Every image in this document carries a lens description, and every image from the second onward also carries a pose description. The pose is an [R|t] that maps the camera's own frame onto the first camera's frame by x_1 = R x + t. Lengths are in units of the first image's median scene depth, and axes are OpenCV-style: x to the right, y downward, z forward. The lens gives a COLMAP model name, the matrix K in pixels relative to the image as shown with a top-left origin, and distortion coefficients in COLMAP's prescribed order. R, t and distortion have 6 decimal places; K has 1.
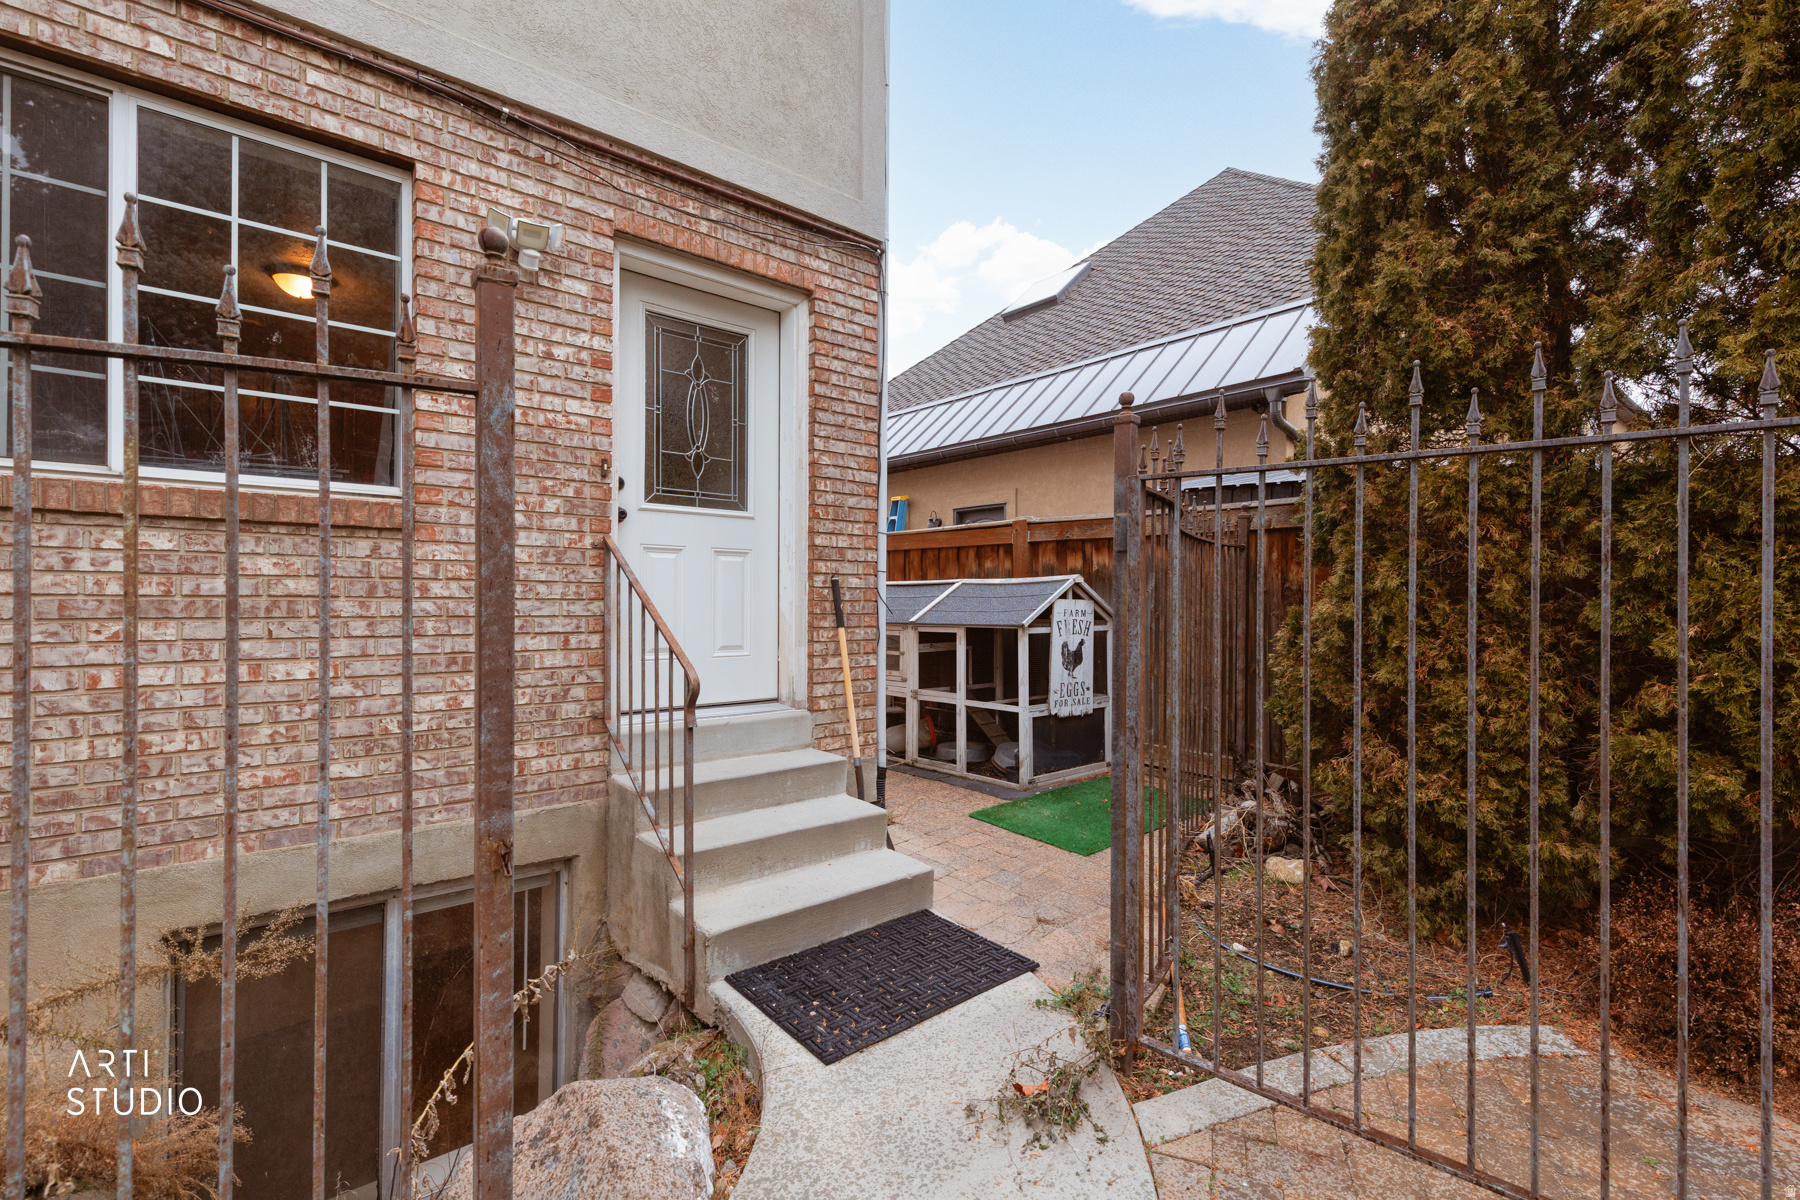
lens RADIAL K [[812.2, 0, 900.5], [0, 812.2, 593.8], [0, 0, 1]] dist [0.002675, 0.000129]
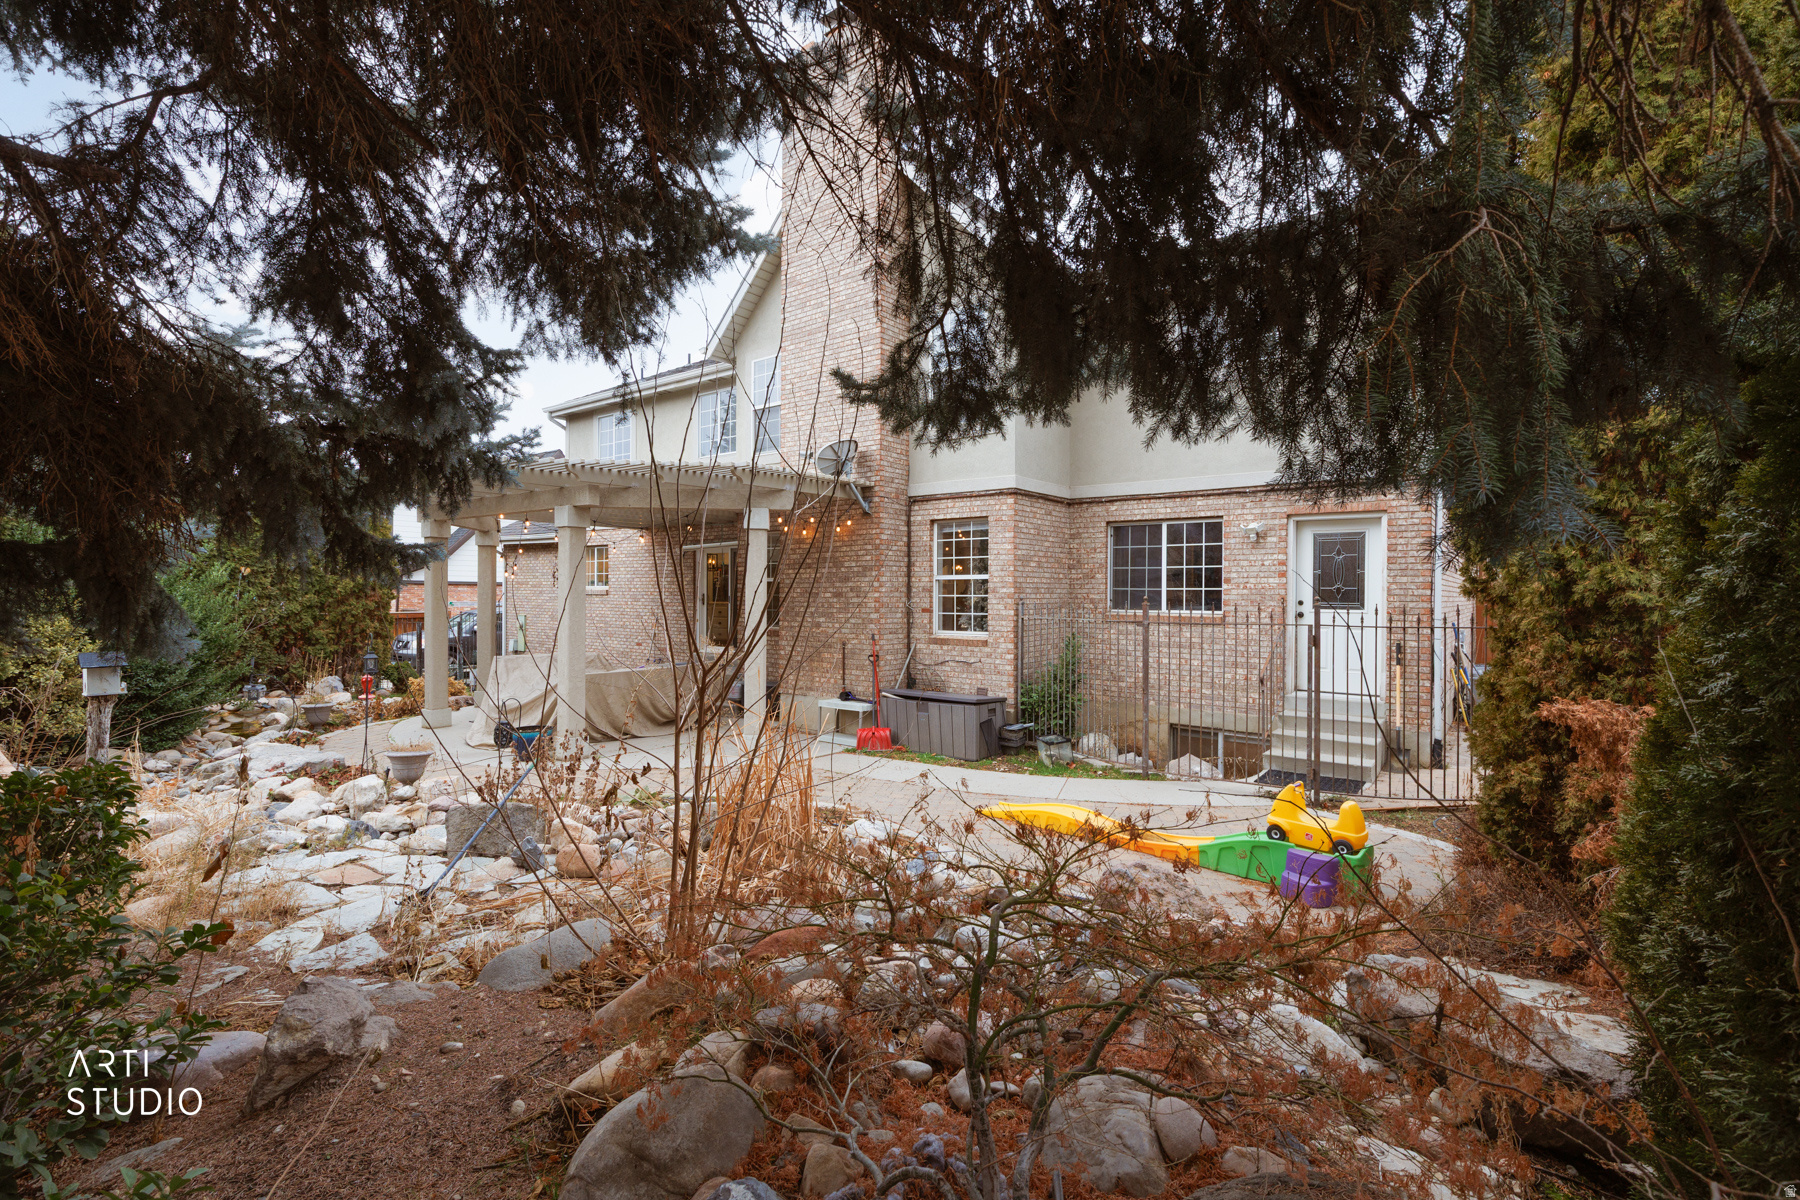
lens RADIAL K [[812.2, 0, 900.1], [0, 812.2, 597.4], [0, 0, 1]] dist [0.002675, 0.000129]
pose [[0.162354, -0.001270, -0.986732, 2.192090], [-0.003337, 0.999993, -0.001836, -0.155727], [0.986727, 0.003591, 0.162349, -0.765775]]
